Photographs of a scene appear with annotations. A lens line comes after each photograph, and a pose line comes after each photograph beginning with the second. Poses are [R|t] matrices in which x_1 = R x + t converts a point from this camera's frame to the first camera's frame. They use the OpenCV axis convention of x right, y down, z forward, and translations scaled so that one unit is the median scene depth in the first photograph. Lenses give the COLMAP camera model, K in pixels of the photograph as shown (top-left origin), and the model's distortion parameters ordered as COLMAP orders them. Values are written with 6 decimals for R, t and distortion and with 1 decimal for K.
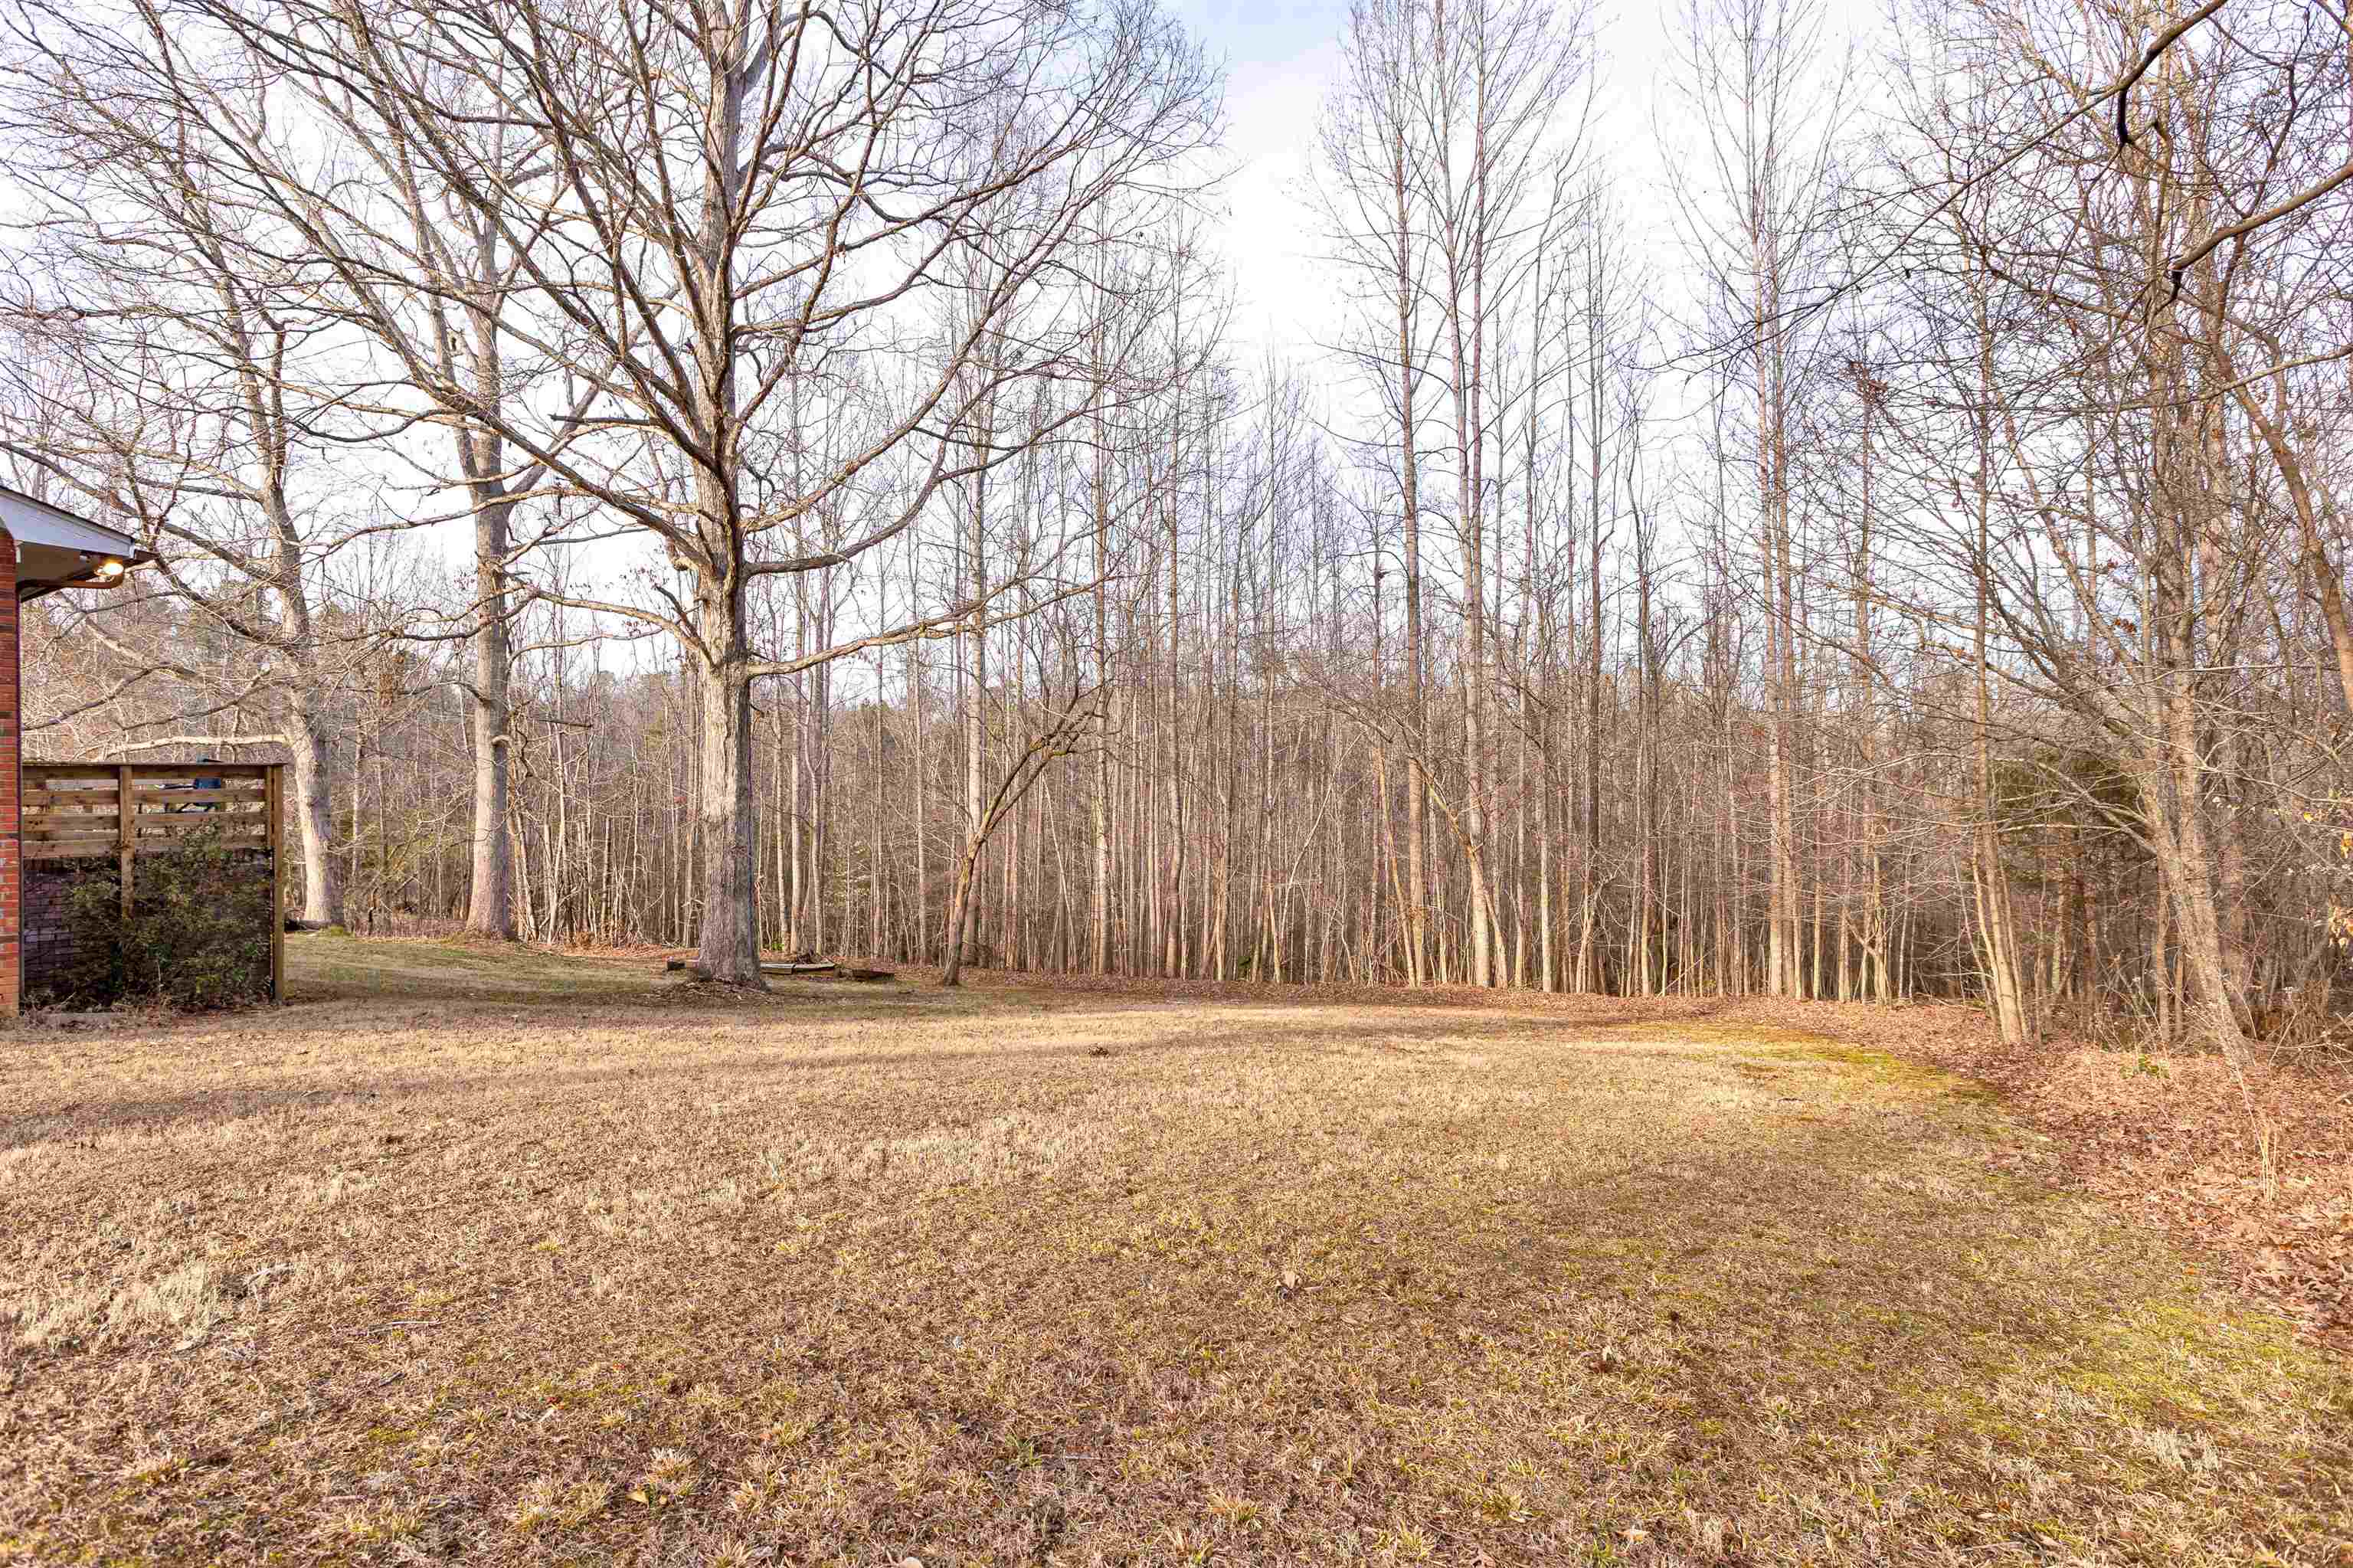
lens RADIAL K [[1243.3, 0, 1178.1], [0, 1243.3, 782.3], [0, 0, 1]] dist [0.001394, -0.000951]
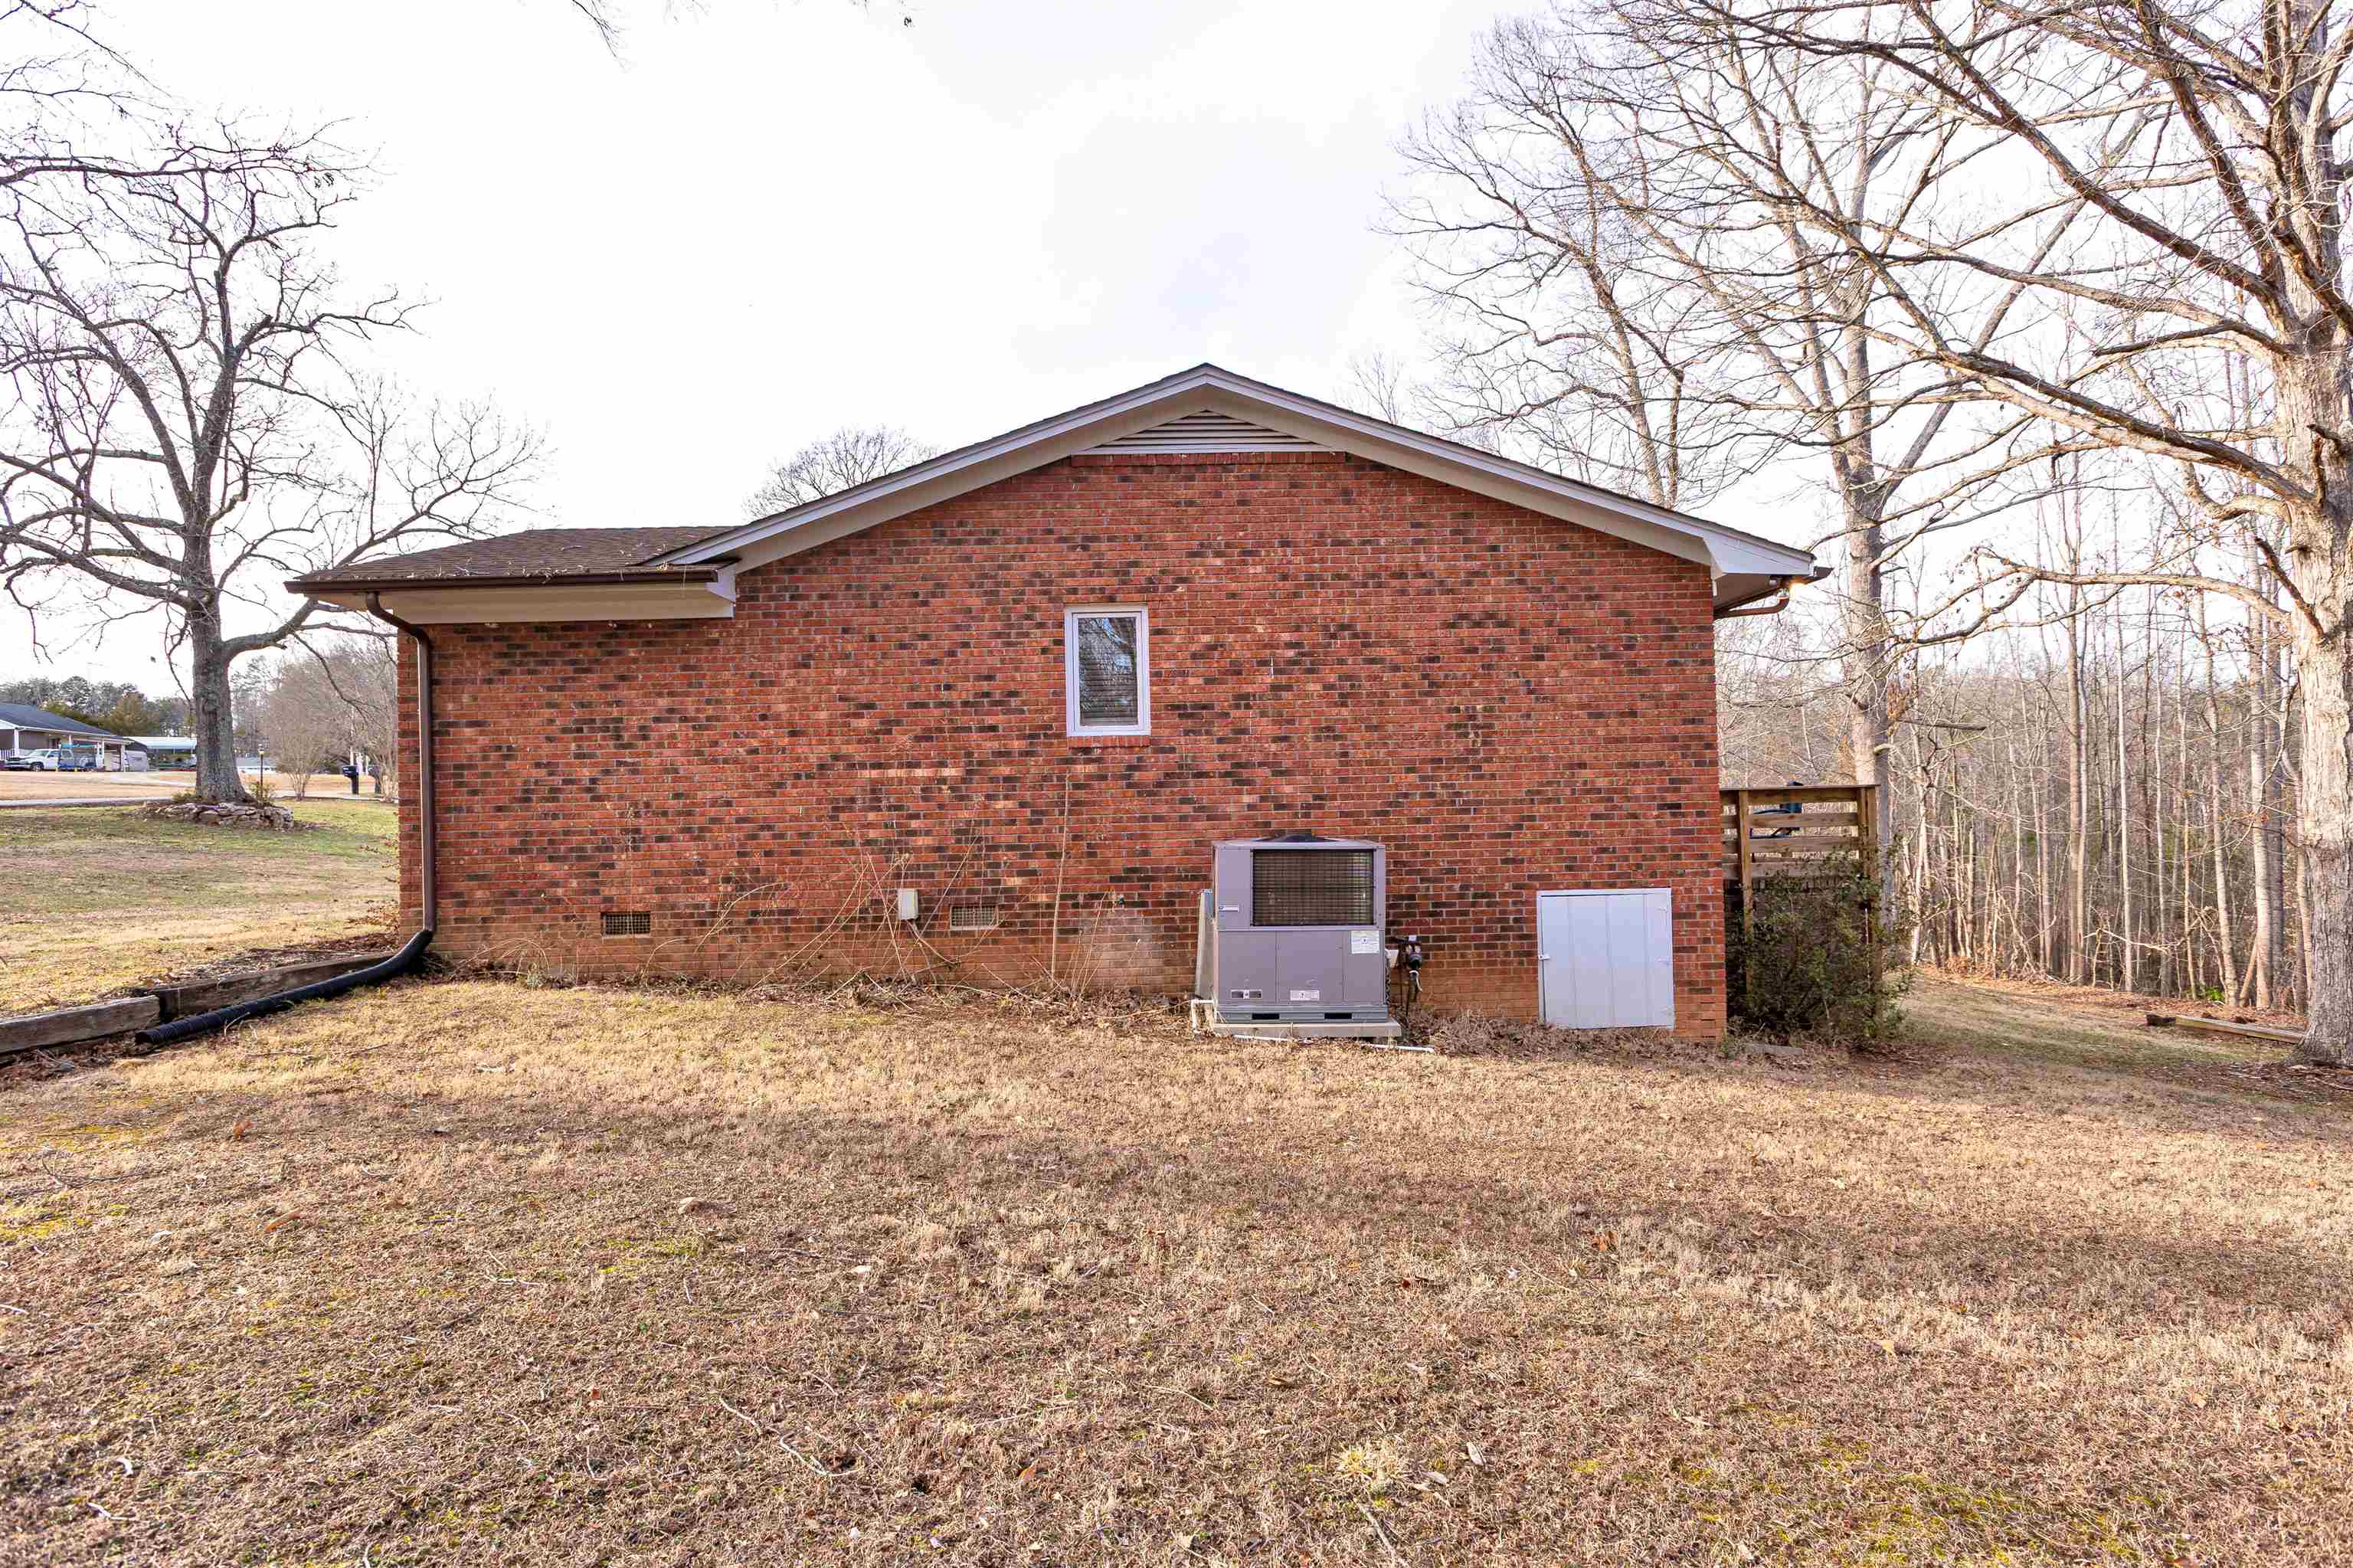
lens RADIAL K [[1243.3, 0, 1169.5], [0, 1243.3, 789.2], [0, 0, 1]] dist [0.001394, -0.000951]
pose [[0.585116, -0.016049, -0.810791, -0.187020], [0.016551, 0.999832, -0.007846, -0.008949], [0.810781, -0.008829, 0.585283, 0.018992]]
